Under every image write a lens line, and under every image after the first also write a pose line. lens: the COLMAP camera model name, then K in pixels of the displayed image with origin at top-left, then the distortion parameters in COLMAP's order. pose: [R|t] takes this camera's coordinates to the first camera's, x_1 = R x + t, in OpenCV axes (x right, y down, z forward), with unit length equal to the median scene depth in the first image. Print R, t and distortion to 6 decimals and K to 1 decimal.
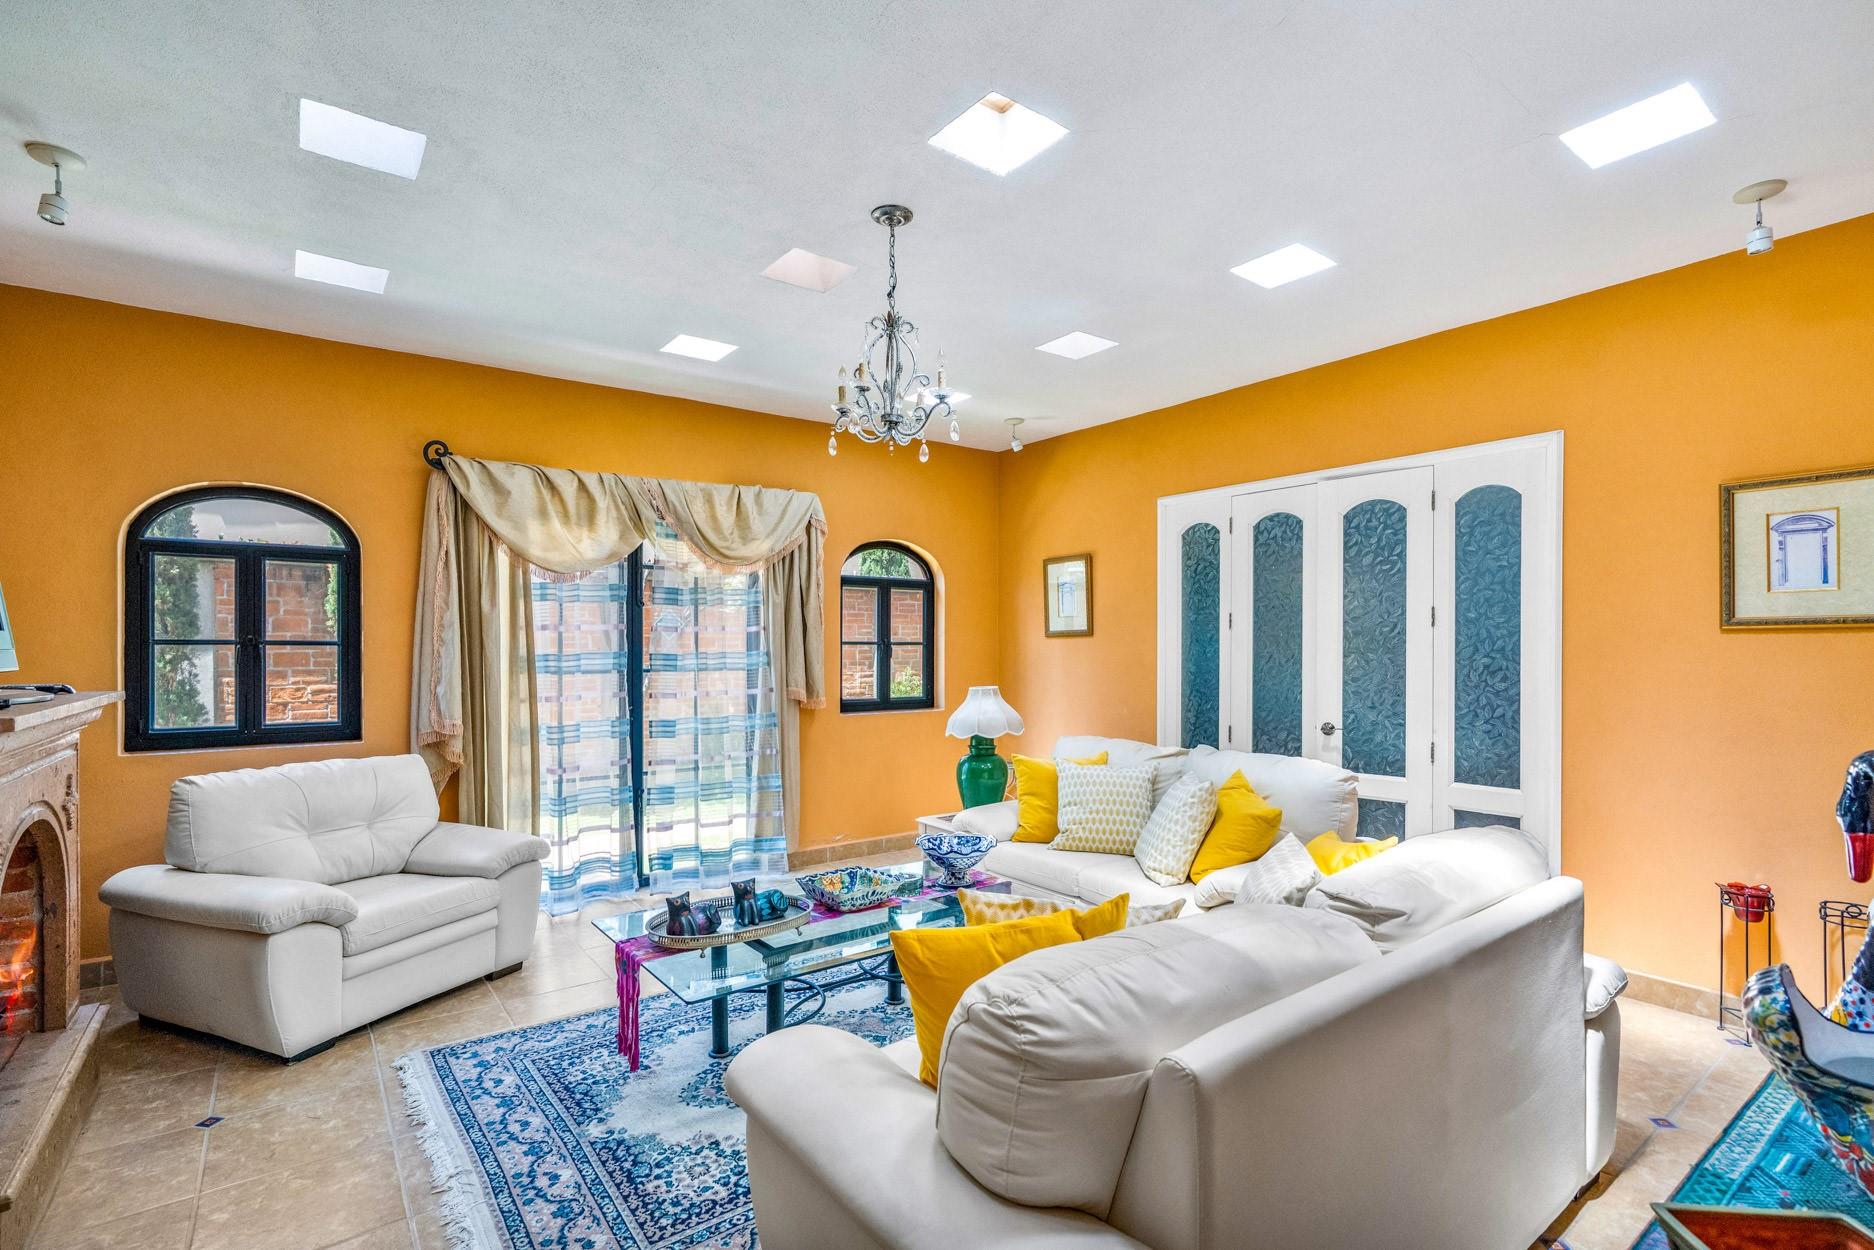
lens RADIAL K [[871.8, 0, 936.6], [0, 871.8, 648.3], [0, 0, 1]] dist [-0.001384, -0.000058]
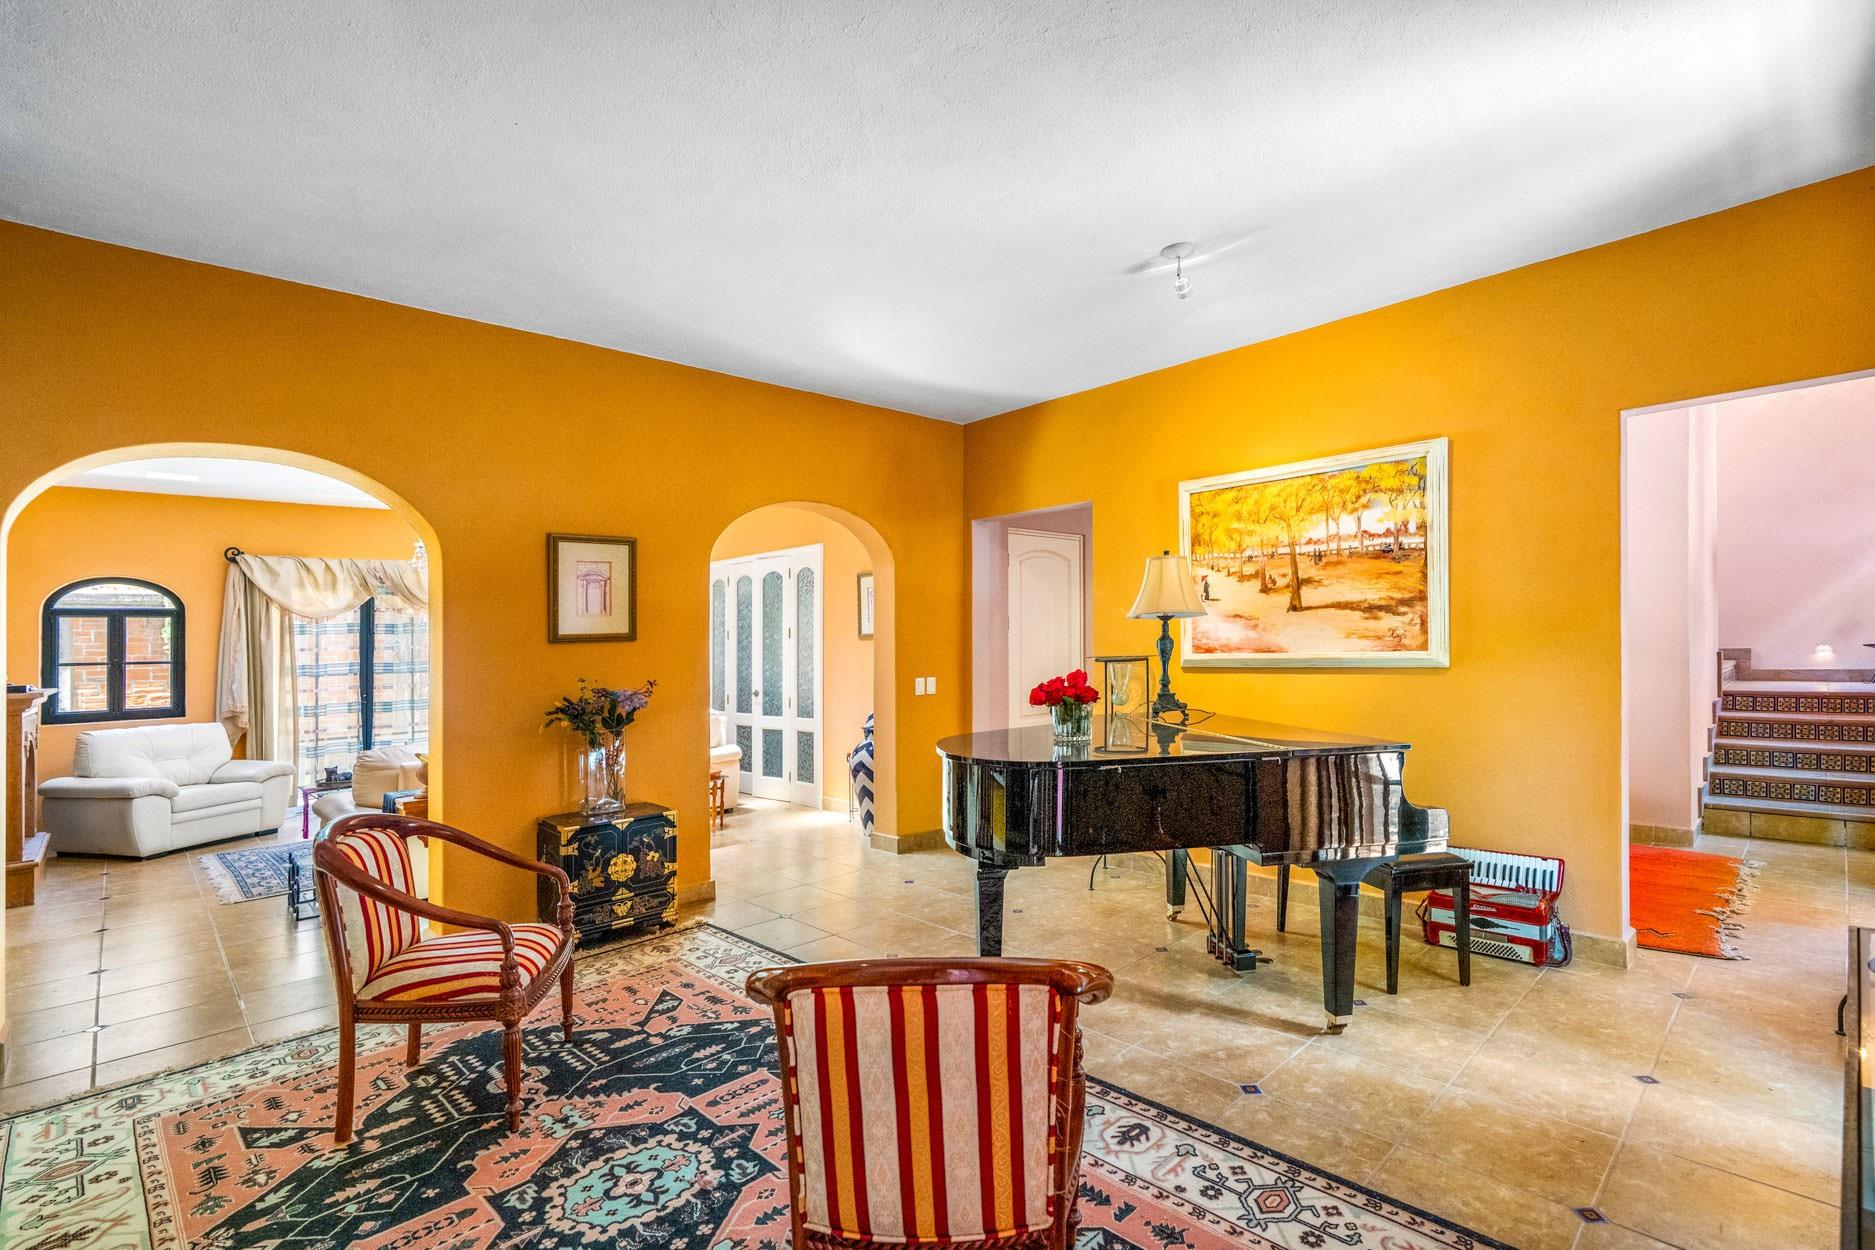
lens RADIAL K [[842.3, 0, 935.0], [0, 842.3, 616.4], [0, 0, 1]] dist [-0.000761, -0.000150]
pose [[0.991152, -0.021976, 0.130902, 0.623150], [0.026619, 0.999073, -0.033822, -0.000035], [-0.130037, 0.037007, 0.990818, -0.890159]]
